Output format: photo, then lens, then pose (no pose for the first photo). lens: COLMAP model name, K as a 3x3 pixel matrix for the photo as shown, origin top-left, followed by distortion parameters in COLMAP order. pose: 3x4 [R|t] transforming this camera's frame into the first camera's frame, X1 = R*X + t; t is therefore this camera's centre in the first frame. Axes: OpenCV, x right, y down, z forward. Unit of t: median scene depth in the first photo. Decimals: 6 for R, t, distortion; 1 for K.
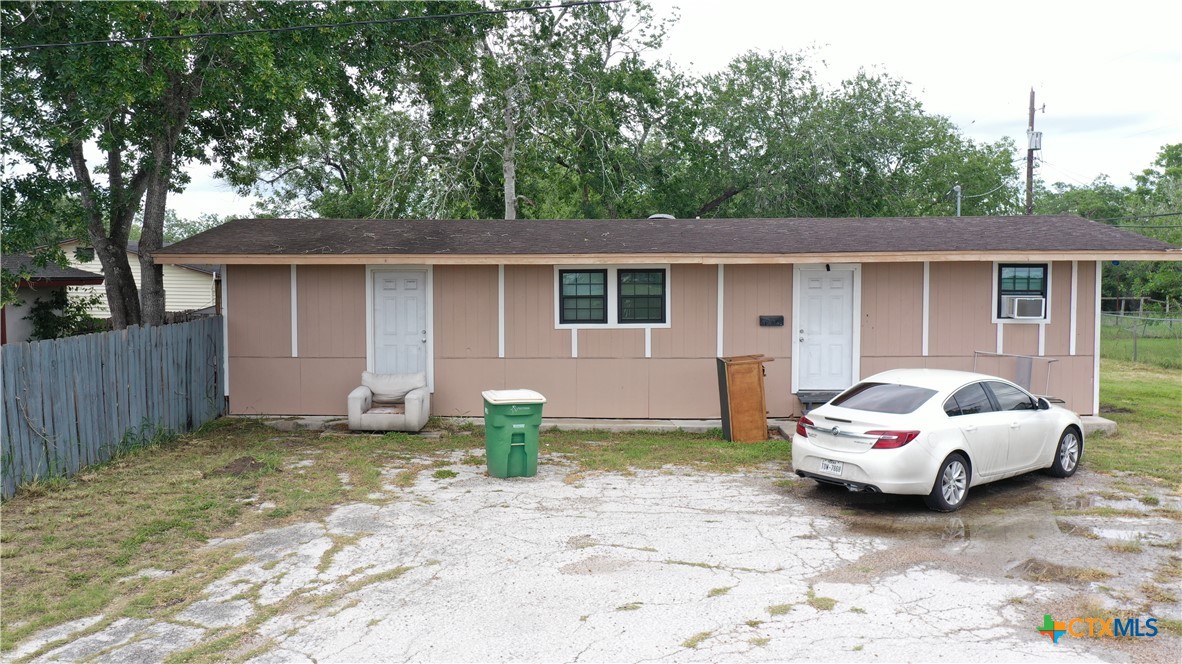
lens RADIAL K [[929.7, 0, 591.0], [0, 929.7, 332.0], [0, 0, 1]] dist [-0.007202, -0.001927]
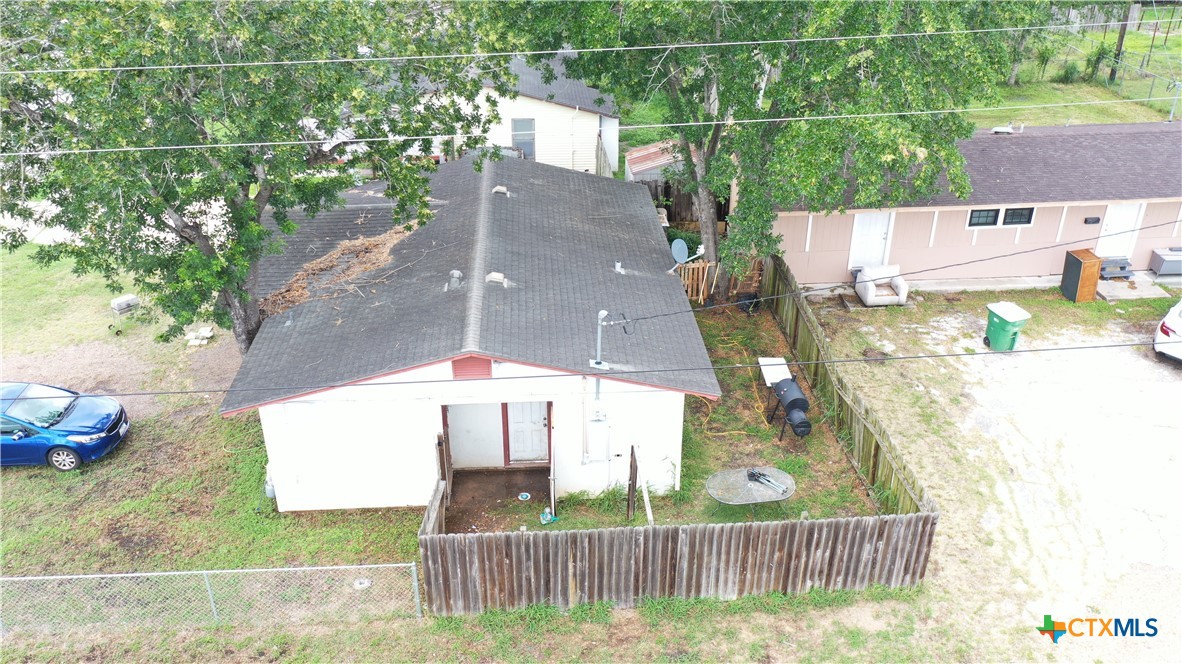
lens RADIAL K [[932.8, 0, 591.0], [0, 932.8, 332.0], [0, 0, 1]] dist [-0.006048, 0.002448]
pose [[0.995715, -0.050487, 0.077476, -0.844946], [0.011969, 0.901125, 0.433394, -0.569699], [-0.091696, -0.430610, 0.897868, -0.510677]]
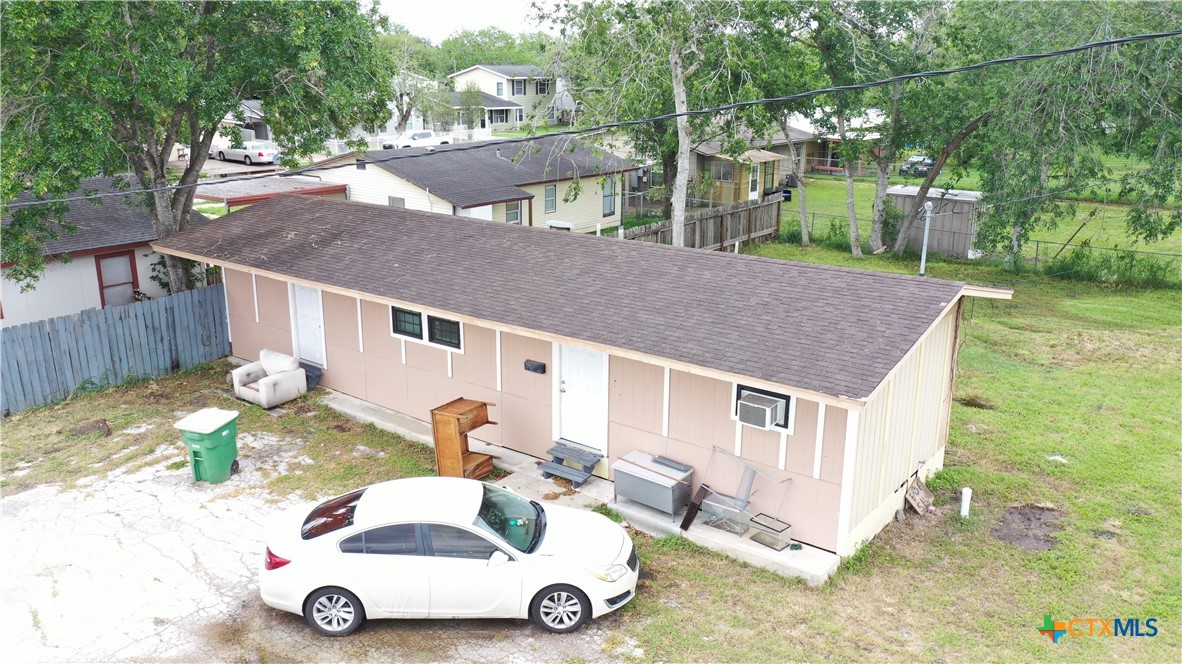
lens RADIAL K [[929.7, 0, 591.0], [0, 929.7, 332.0], [0, 0, 1]] dist [-0.007202, -0.001927]
pose [[0.802345, 0.168337, -0.572630, 0.802548], [-0.043070, 0.973232, 0.225754, -0.274055], [0.595305, -0.156469, 0.788118, 0.260239]]
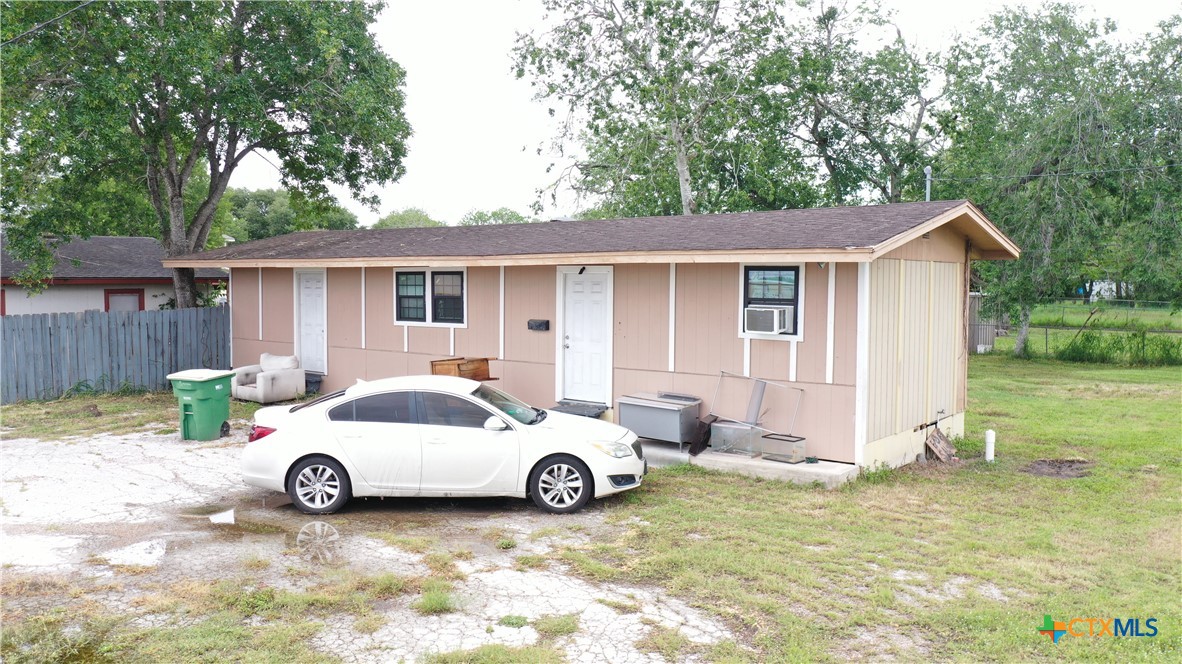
lens RADIAL K [[932.8, 0, 591.0], [0, 932.8, 332.0], [0, 0, 1]] dist [-0.006048, 0.002448]
pose [[0.796264, 0.041481, -0.603525, 0.827479], [-0.043208, 0.998998, 0.011656, -0.018514], [0.603404, 0.016796, 0.797259, 0.253882]]
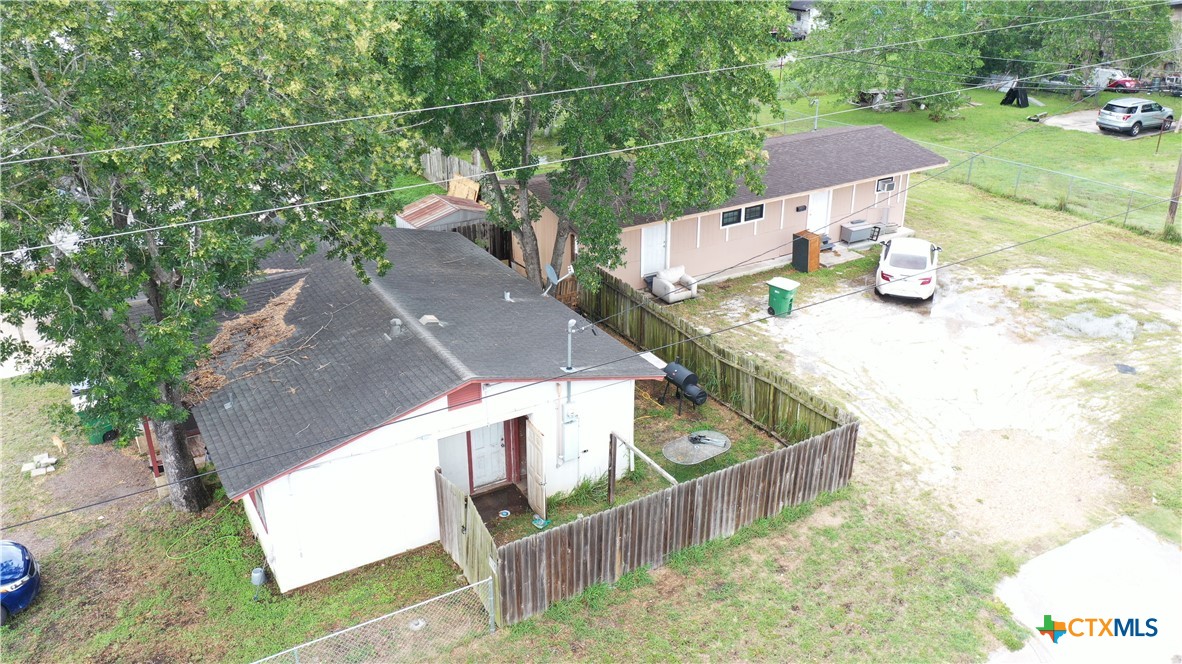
lens RADIAL K [[932.8, 0, 591.0], [0, 932.8, 332.0], [0, 0, 1]] dist [-0.006048, 0.002448]
pose [[0.845299, -0.225736, 0.484264, -1.308490], [0.032882, 0.926626, 0.374544, -0.565244], [-0.533280, -0.300678, 0.790699, -0.514958]]
